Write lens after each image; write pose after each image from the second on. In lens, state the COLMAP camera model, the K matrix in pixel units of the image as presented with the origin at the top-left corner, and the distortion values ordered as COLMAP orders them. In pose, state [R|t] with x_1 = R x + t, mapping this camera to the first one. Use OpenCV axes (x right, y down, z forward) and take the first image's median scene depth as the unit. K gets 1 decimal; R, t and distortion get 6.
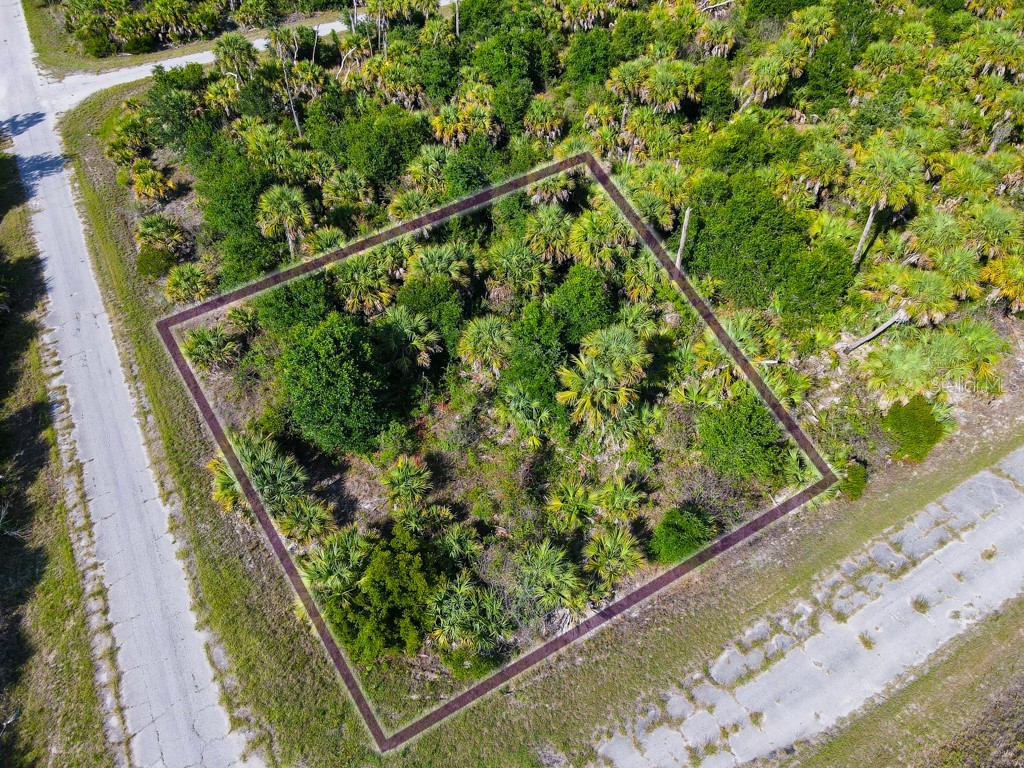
lens RADIAL K [[748.5, 0, 510.8], [0, 748.5, 377.9], [0, 0, 1]] dist [0.025278, -0.002271]
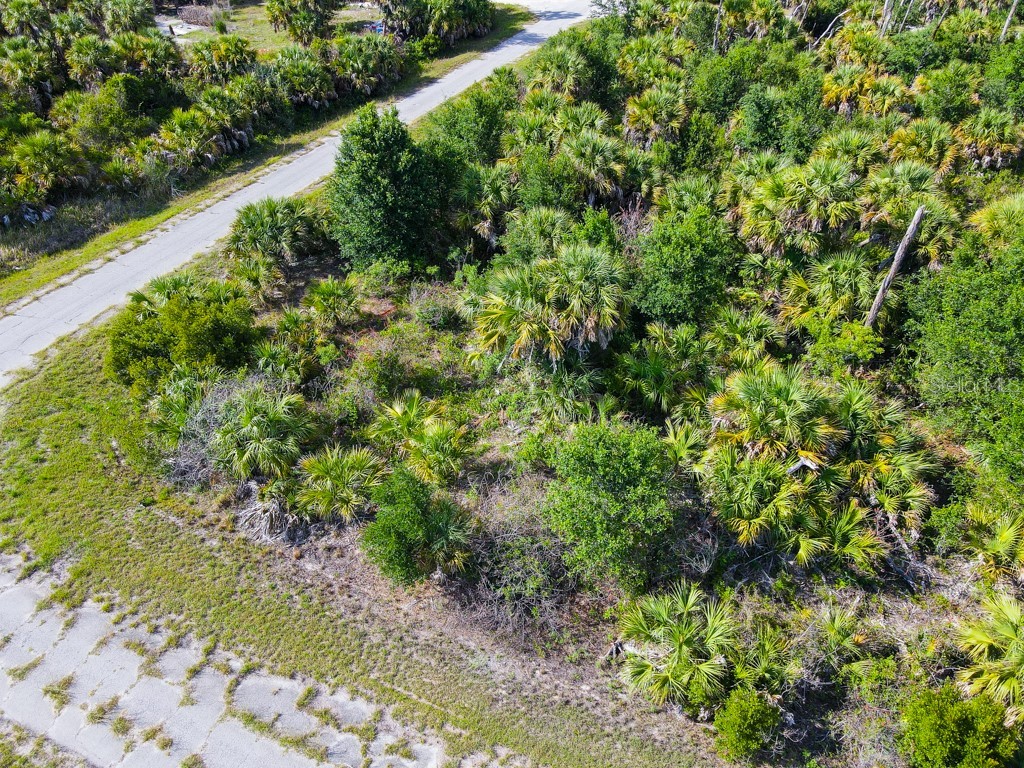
lens RADIAL K [[748.5, 0, 506.0], [0, 748.5, 381.3], [0, 0, 1]] dist [0.025278, -0.002271]
pose [[0.581998, 0.524587, -0.621359, 0.512087], [-0.577202, 0.804726, 0.138758, -0.017666], [0.572814, 0.277893, 0.771142, 0.443367]]
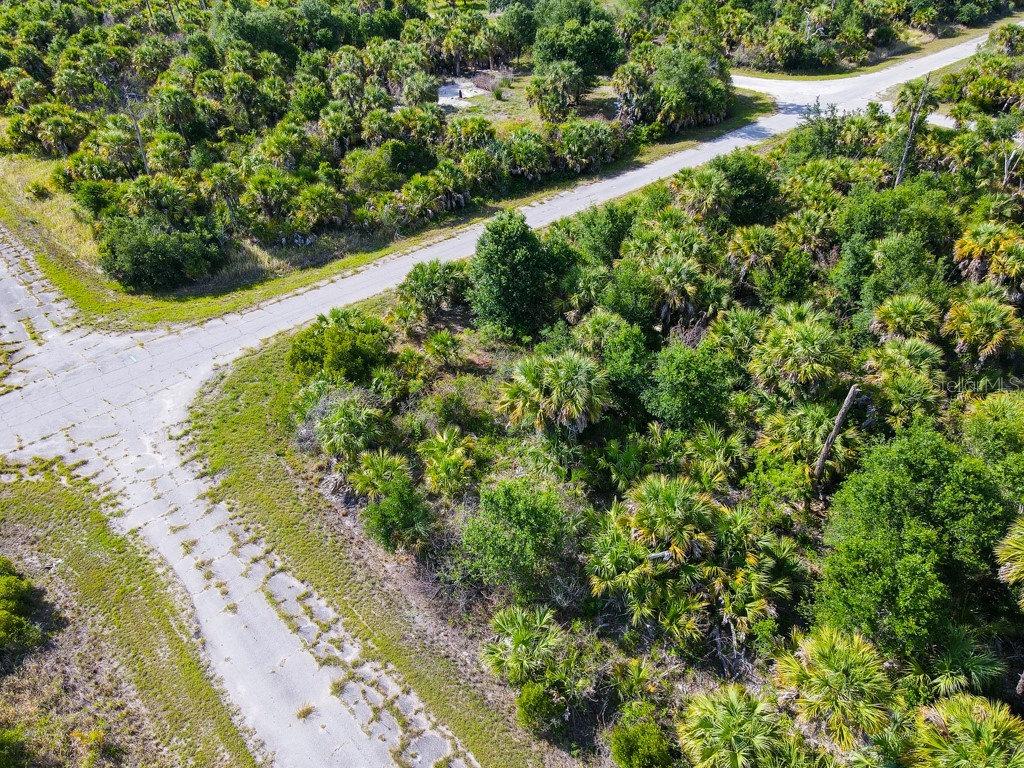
lens RADIAL K [[748.5, 0, 504.0], [0, 748.5, 383.4], [0, 0, 1]] dist [0.025278, -0.002271]
pose [[0.199112, 0.603449, -0.772142, 0.752432], [-0.673705, 0.656486, 0.339333, -0.261083], [0.711671, 0.452631, 0.537261, 0.429389]]
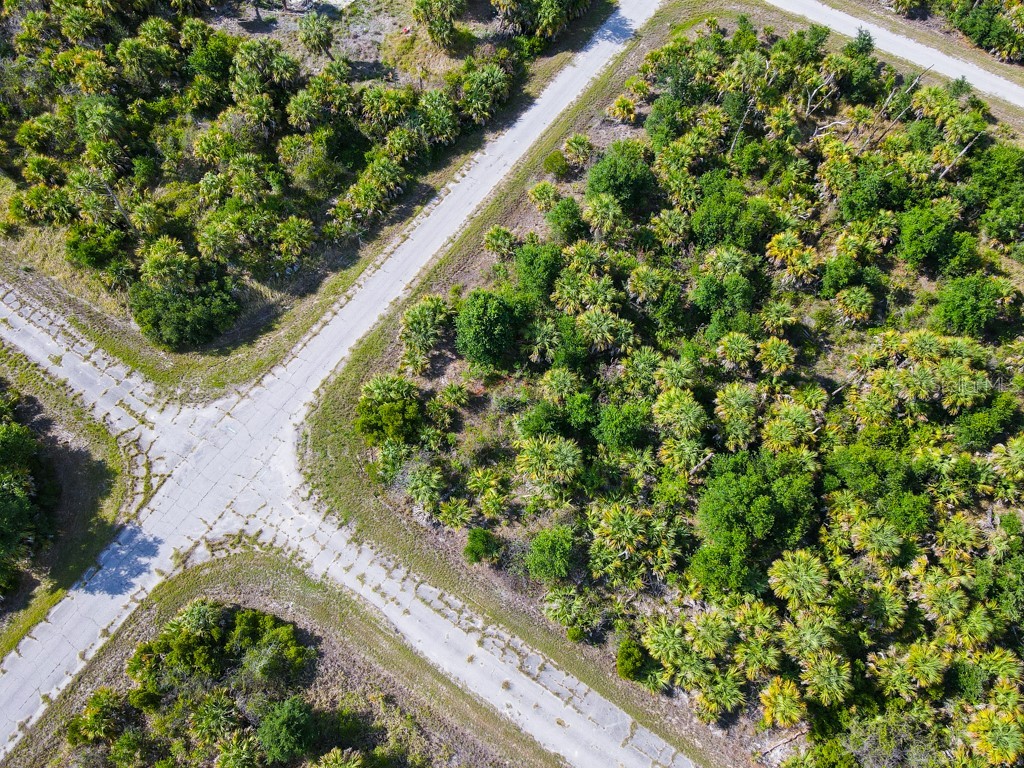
lens RADIAL K [[748.5, 0, 503.6], [0, 748.5, 382.6], [0, 0, 1]] dist [0.025278, -0.002271]
pose [[0.437519, 0.828218, -0.350189, 0.466903], [-0.659806, 0.560279, 0.500744, -0.766721], [0.610928, 0.011972, 0.791596, -0.295997]]
